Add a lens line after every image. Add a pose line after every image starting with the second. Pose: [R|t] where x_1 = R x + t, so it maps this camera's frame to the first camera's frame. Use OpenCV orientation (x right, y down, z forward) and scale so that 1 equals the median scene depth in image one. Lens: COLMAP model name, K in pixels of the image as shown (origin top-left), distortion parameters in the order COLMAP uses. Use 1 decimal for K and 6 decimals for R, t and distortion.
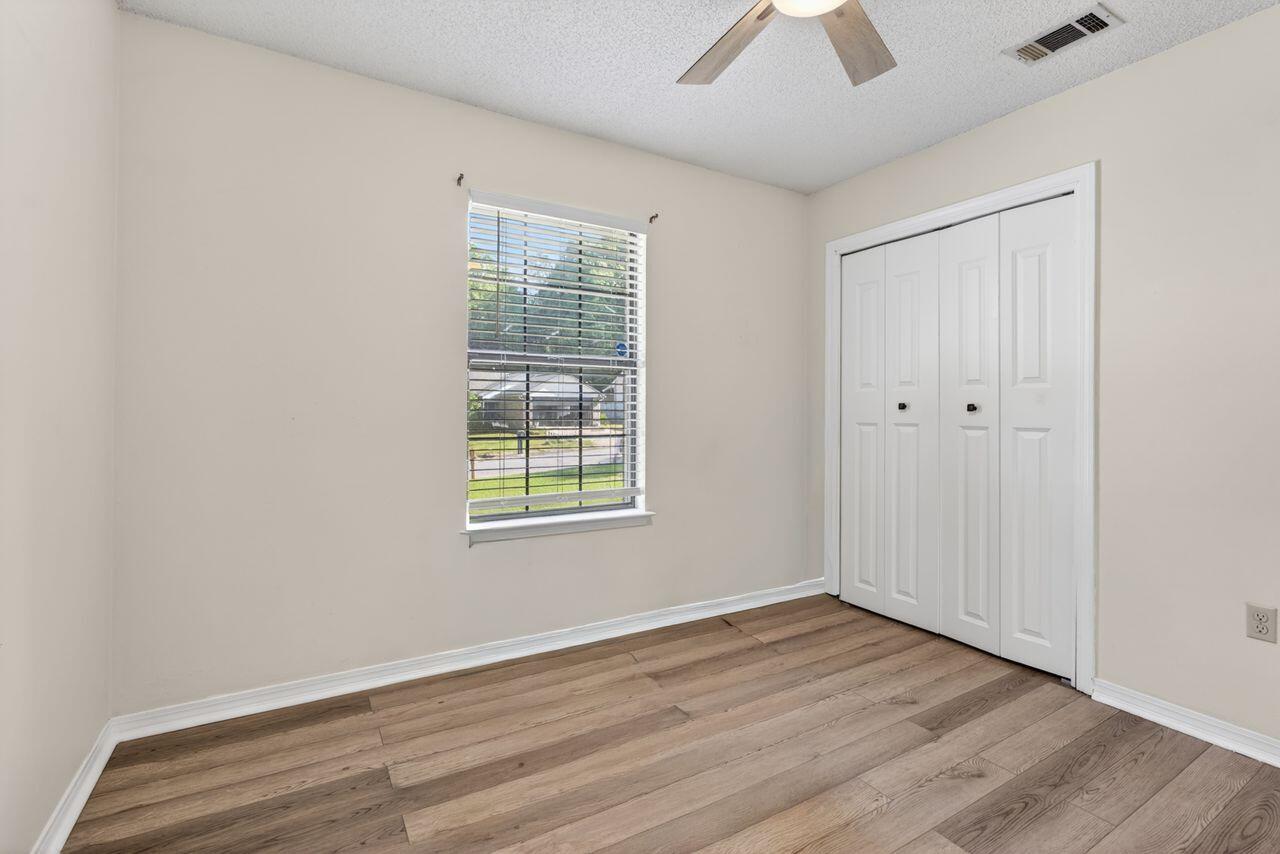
lens RADIAL K [[575.2, 0, 640.2], [0, 575.2, 406.5], [0, 0, 1]] dist [-0.001397, -0.000108]
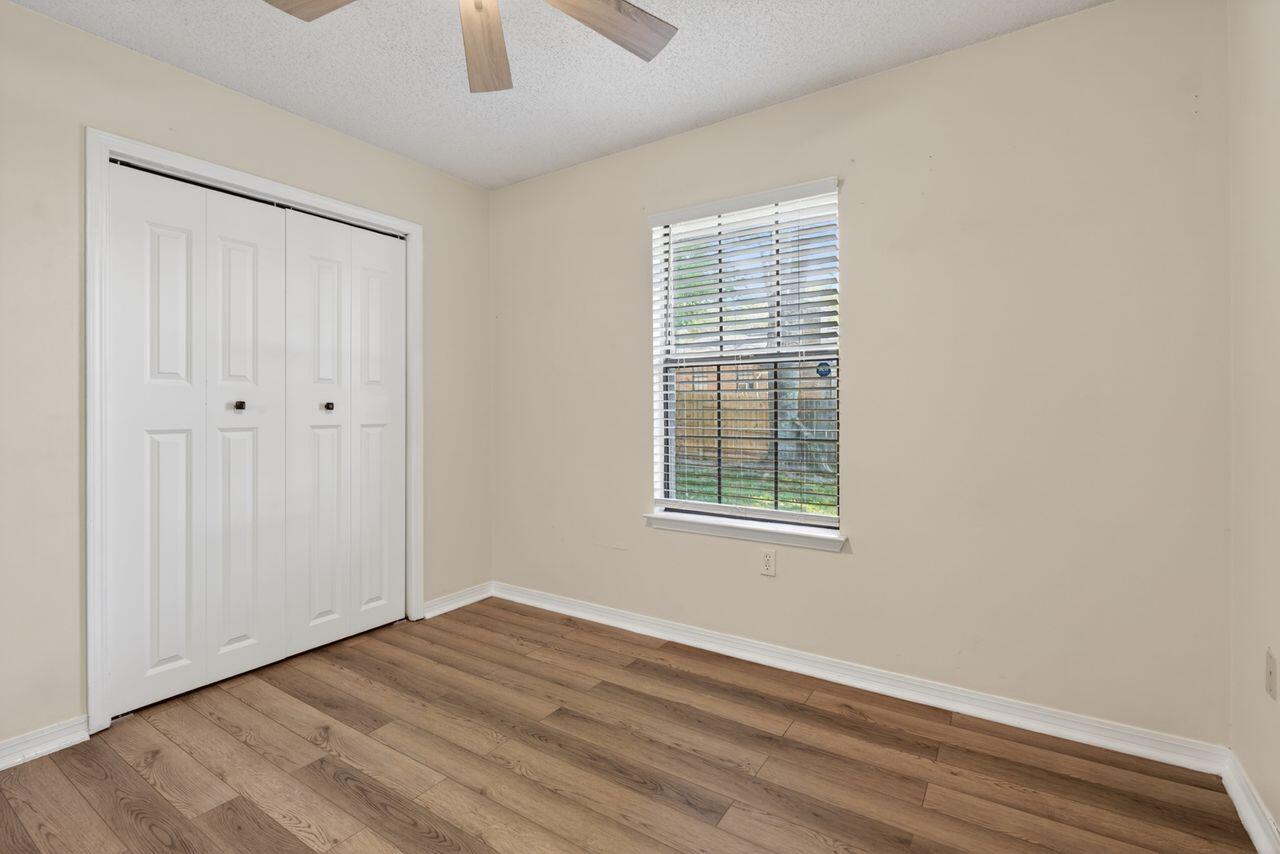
lens RADIAL K [[597.9, 0, 641.0], [0, 597.9, 403.5], [0, 0, 1]] dist [-0.000384, -0.000124]
pose [[-0.424219, -0.003794, 0.905552, -0.602434], [-0.004191, 0.999989, 0.002227, -0.008381], [-0.905550, -0.002851, -0.424230, 0.954764]]
